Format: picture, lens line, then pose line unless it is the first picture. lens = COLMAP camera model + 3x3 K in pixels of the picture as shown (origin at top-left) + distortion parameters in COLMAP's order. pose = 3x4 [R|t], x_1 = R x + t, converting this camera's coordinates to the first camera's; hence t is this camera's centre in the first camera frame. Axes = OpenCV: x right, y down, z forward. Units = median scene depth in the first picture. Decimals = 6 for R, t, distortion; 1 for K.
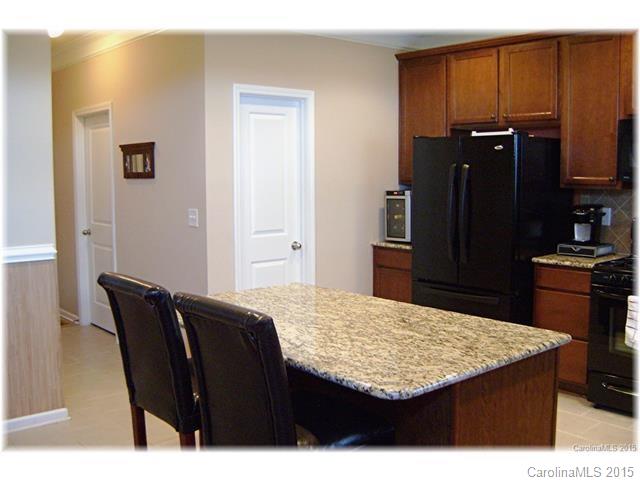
lens RADIAL K [[688.3, 0, 320.4], [0, 688.3, 234.2], [0, 0, 1]] dist [-0.064827, 0.000000]
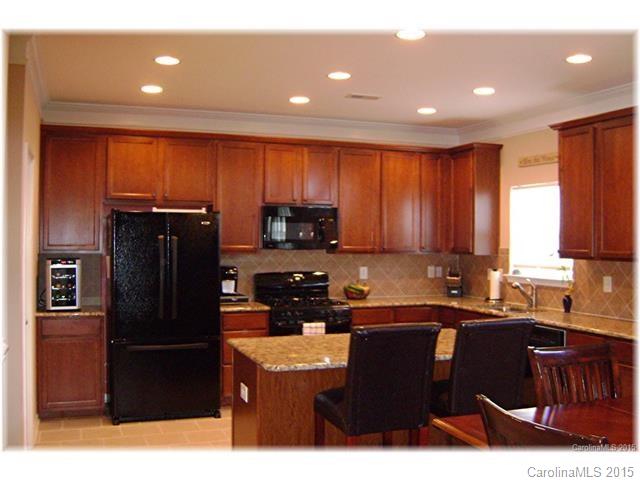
lens RADIAL K [[688.3, 0, 320.3], [0, 688.3, 239.1], [0, 0, 1]] dist [-0.064827, 0.000000]
pose [[0.381480, 0.009057, 0.924333, -0.745072], [0.079616, 0.995914, -0.042616, -0.022847], [-0.920942, 0.089849, 0.379201, 0.293860]]
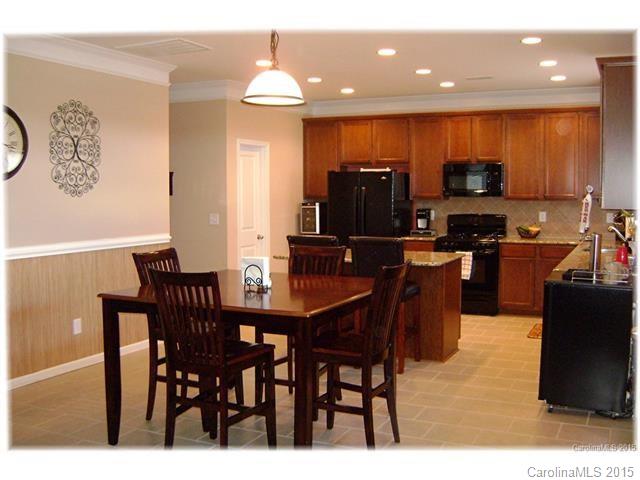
lens RADIAL K [[688.3, 0, 319.5], [0, 688.3, 242.5], [0, 0, 1]] dist [-0.064827, 0.000000]
pose [[0.920603, -0.028654, 0.389446, -0.560765], [0.035617, 0.999309, -0.010668, 0.054405], [-0.388871, 0.023692, 0.920987, -0.568936]]
